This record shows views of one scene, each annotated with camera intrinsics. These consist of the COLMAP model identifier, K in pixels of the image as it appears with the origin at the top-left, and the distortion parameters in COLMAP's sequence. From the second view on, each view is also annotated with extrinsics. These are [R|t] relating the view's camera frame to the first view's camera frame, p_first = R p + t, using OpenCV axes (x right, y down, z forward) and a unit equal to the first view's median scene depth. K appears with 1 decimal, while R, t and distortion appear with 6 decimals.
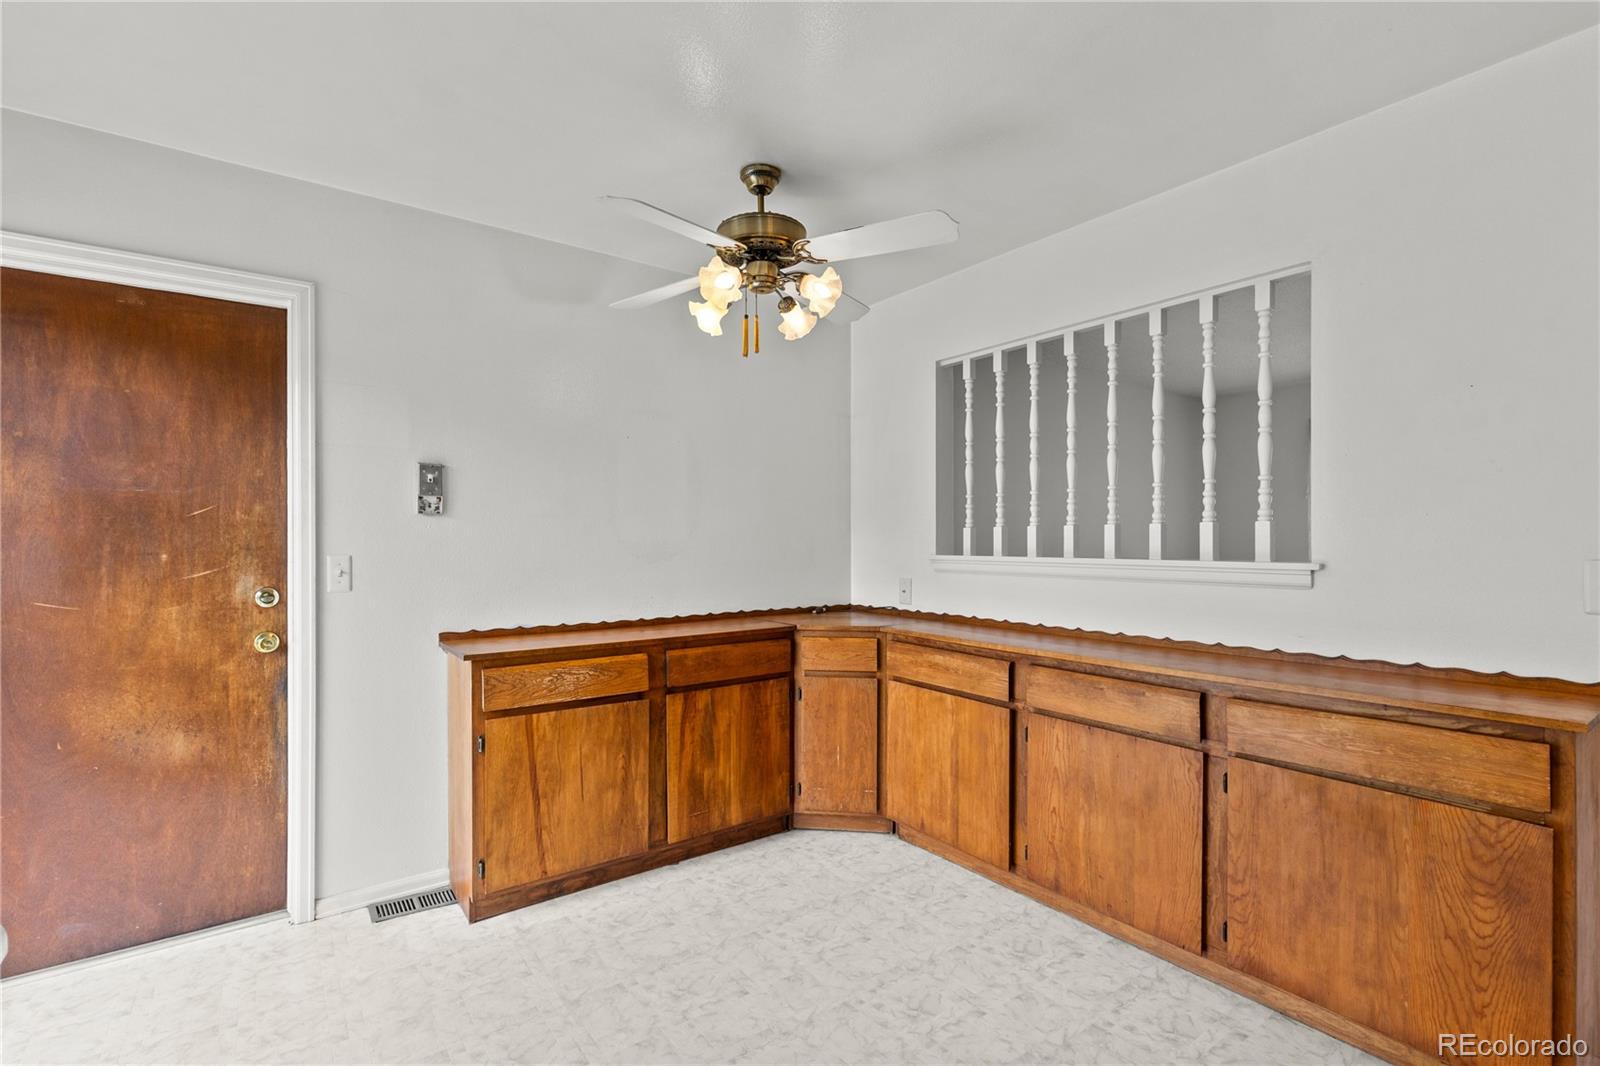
lens RADIAL K [[725.4, 0, 810.8], [0, 725.4, 542.9], [0, 0, 1]] dist [0.000085, -0.000943]
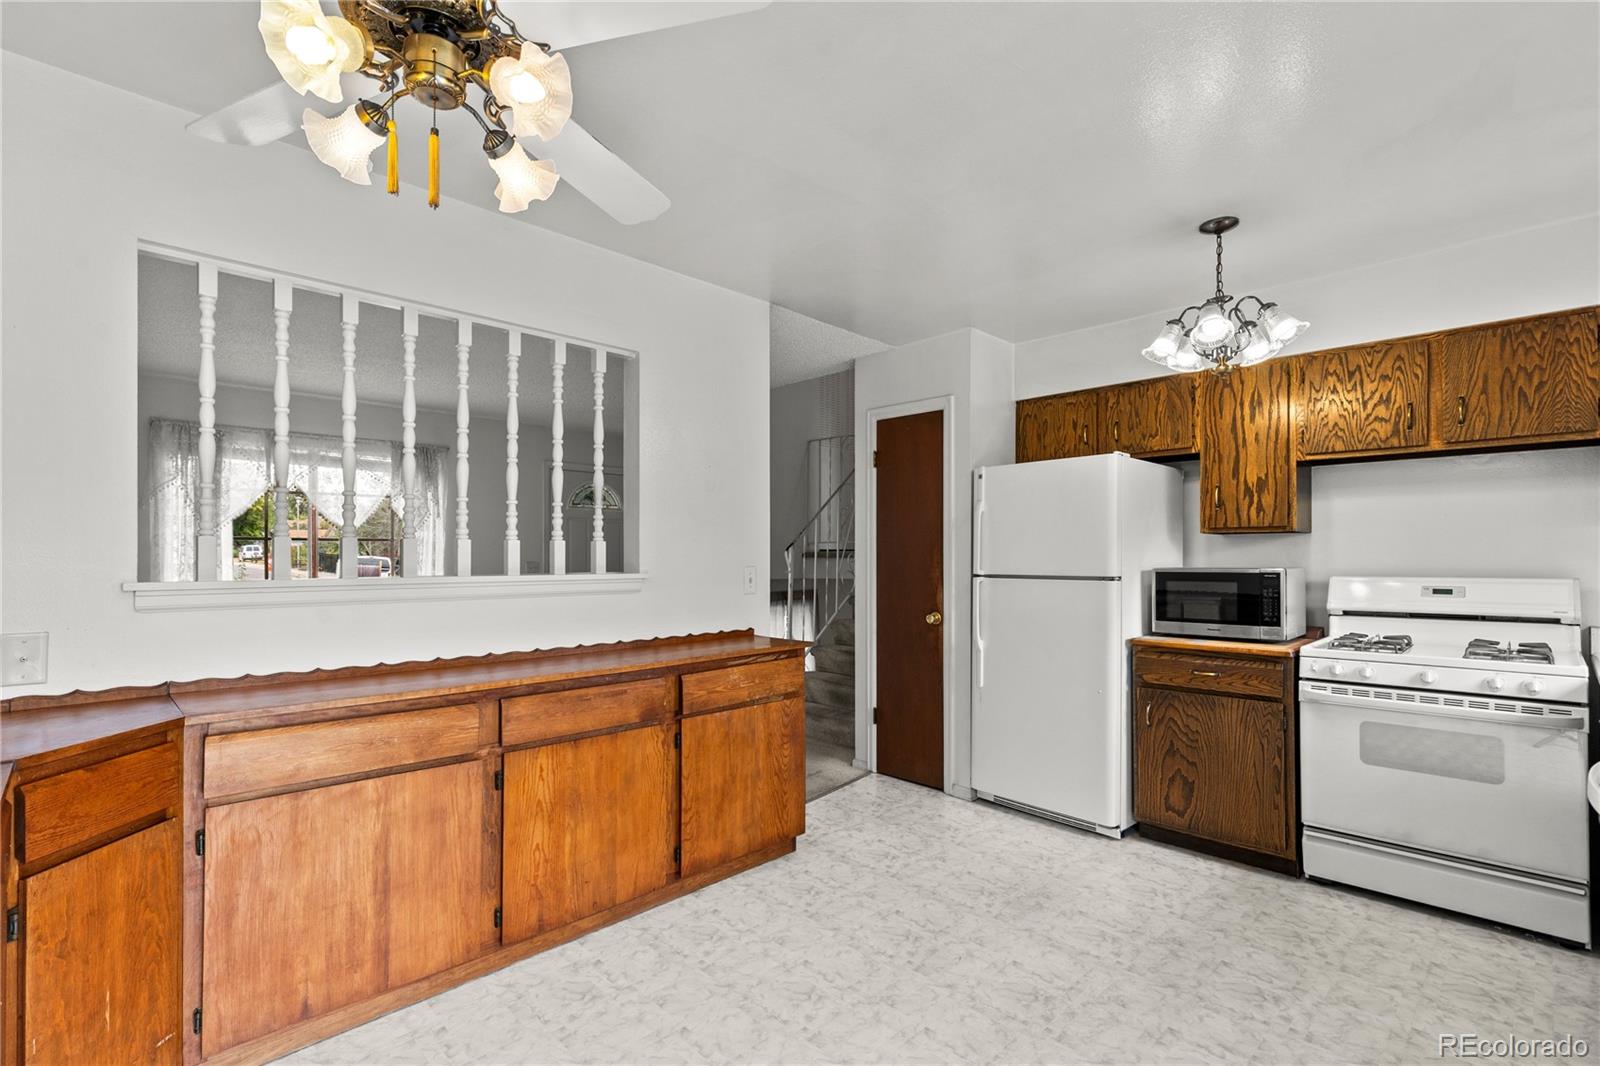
lens RADIAL K [[726.4, 0, 801.4], [0, 726.4, 555.2], [0, 0, 1]] dist [0.001202, -0.001153]
pose [[-0.127976, 0.002970, 0.991773, -0.616544], [0.004266, 0.999988, -0.002444, -0.001260], [-0.991768, 0.003918, -0.127988, 0.764482]]
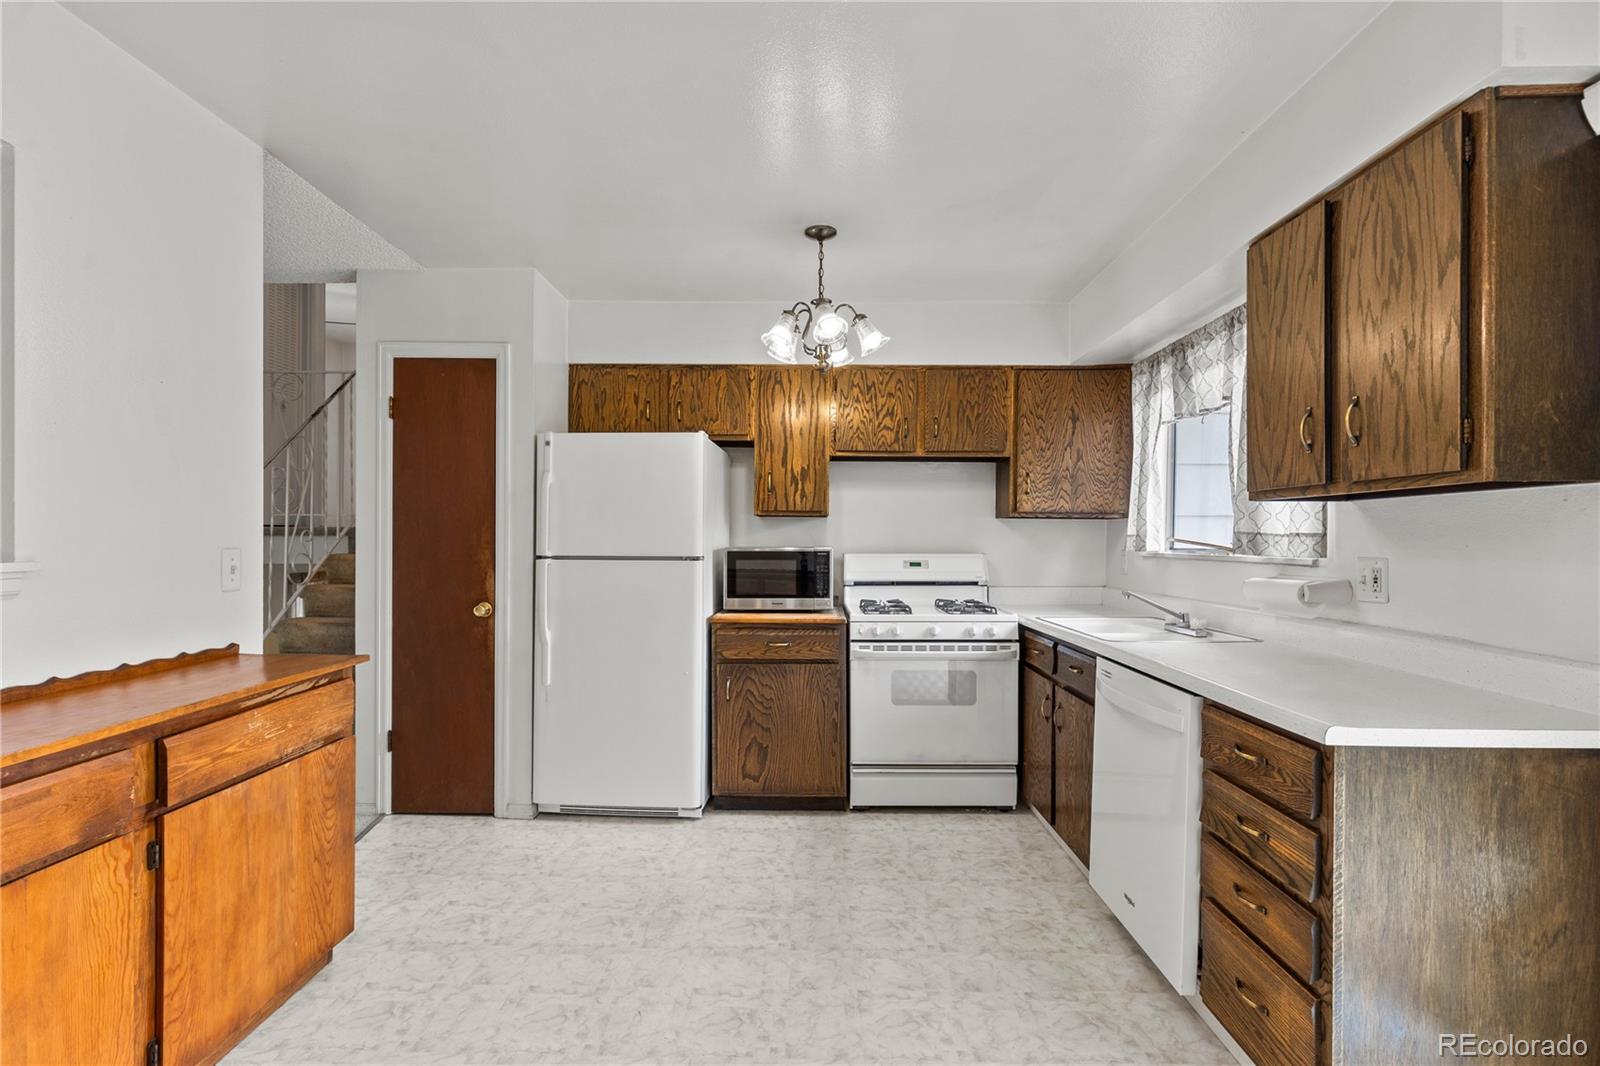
lens RADIAL K [[722.5, 0, 795.8], [0, 722.5, 541.4], [0, 0, 1]] dist [0.004055, -0.000934]
pose [[-0.785234, -0.005881, 0.619171, -0.328966], [-0.002147, 0.999975, 0.006775, 0.000343], [-0.619196, 0.003990, -0.785227, 0.951460]]
